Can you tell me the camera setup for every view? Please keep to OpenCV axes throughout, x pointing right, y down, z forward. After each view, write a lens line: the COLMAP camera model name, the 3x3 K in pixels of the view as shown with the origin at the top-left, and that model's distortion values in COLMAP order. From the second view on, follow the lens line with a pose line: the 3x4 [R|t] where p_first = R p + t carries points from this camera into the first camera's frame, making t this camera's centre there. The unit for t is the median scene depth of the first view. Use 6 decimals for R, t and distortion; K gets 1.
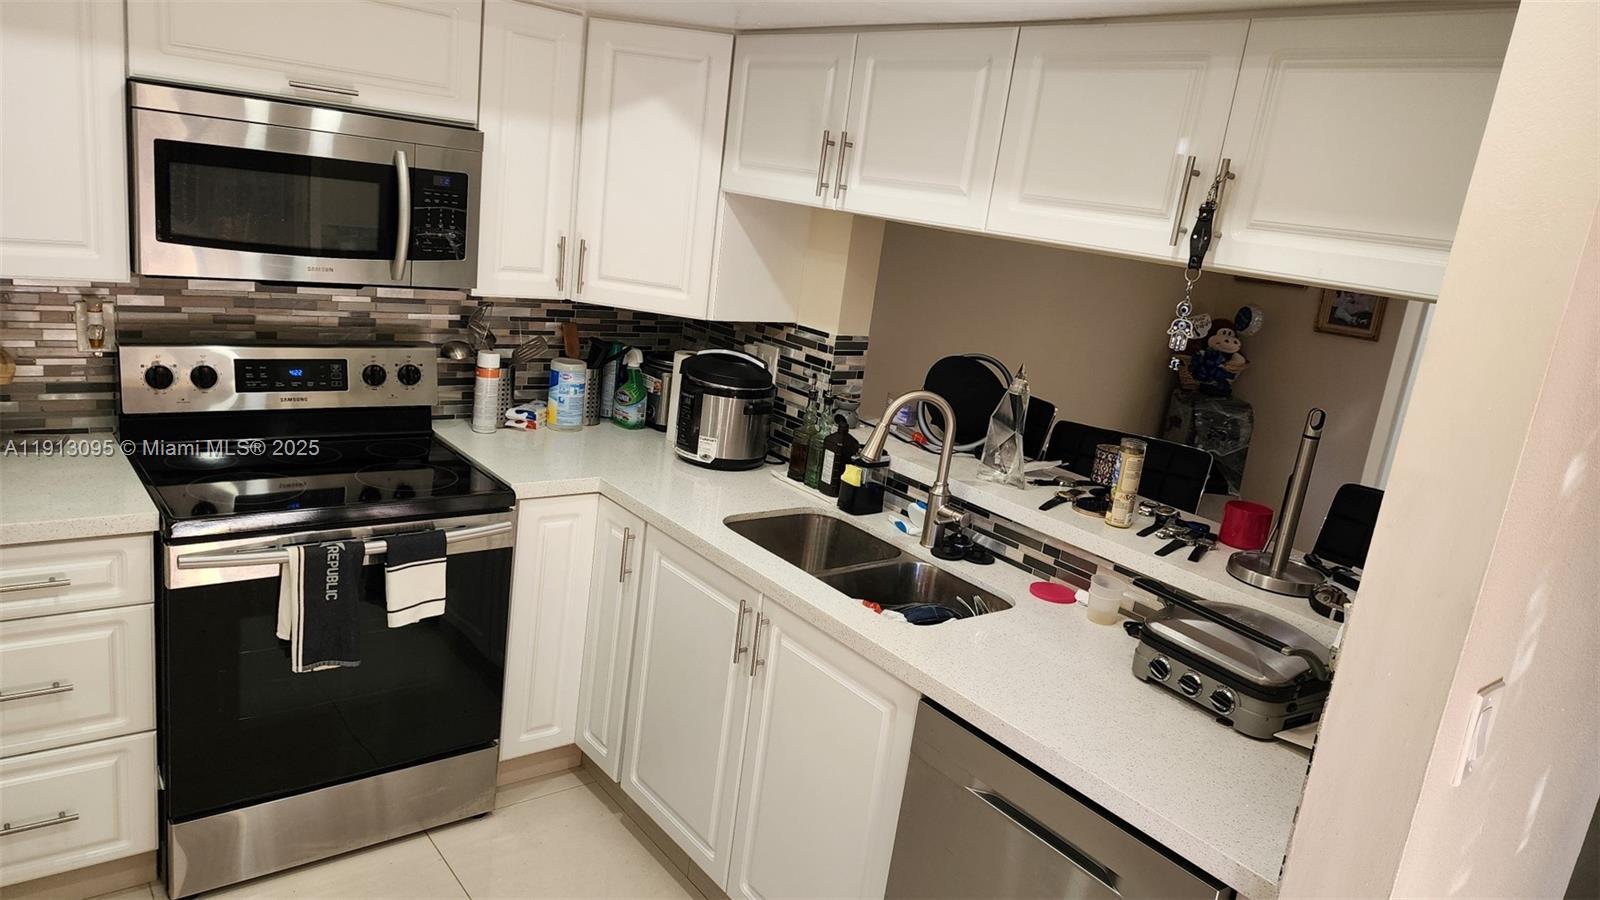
lens RADIAL K [[1064.4, 0, 800.0], [0, 1064.4, 450.0], [0, 0, 1]] dist [0.122148, -0.125614]
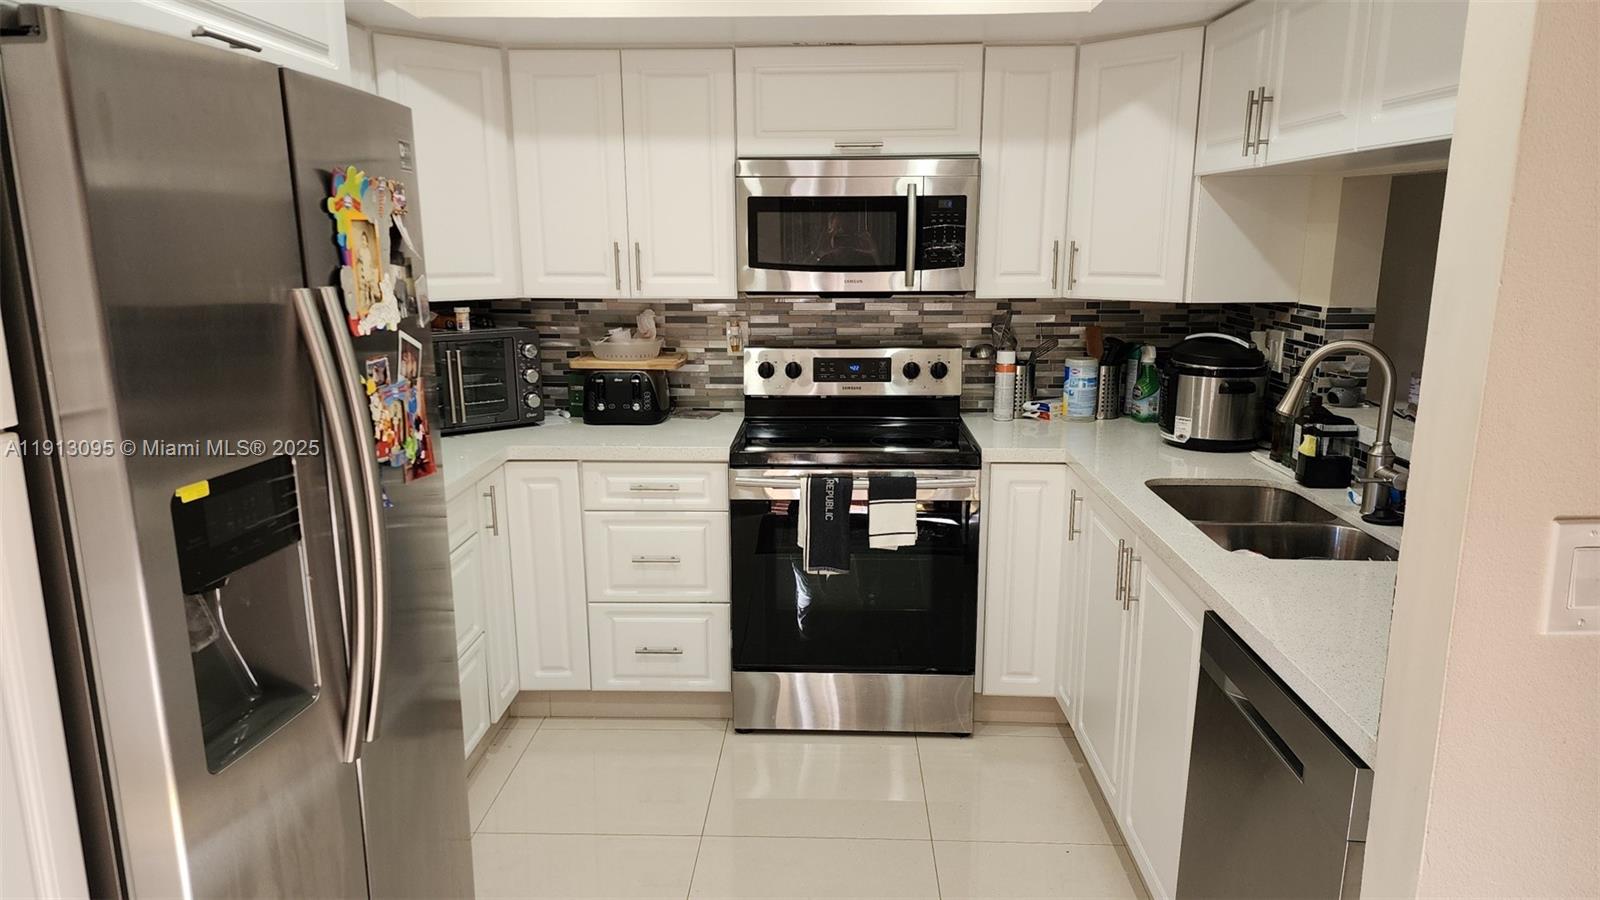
lens RADIAL K [[1088.6, 0, 796.9], [0, 1088.6, 477.1], [0, 0, 1]] dist [0.064146, -0.001935]
pose [[0.759067, 0.017145, -0.650787, 0.338218], [-0.060217, 0.997217, -0.043964, 0.120873], [0.648222, 0.072560, 0.757987, -0.037714]]
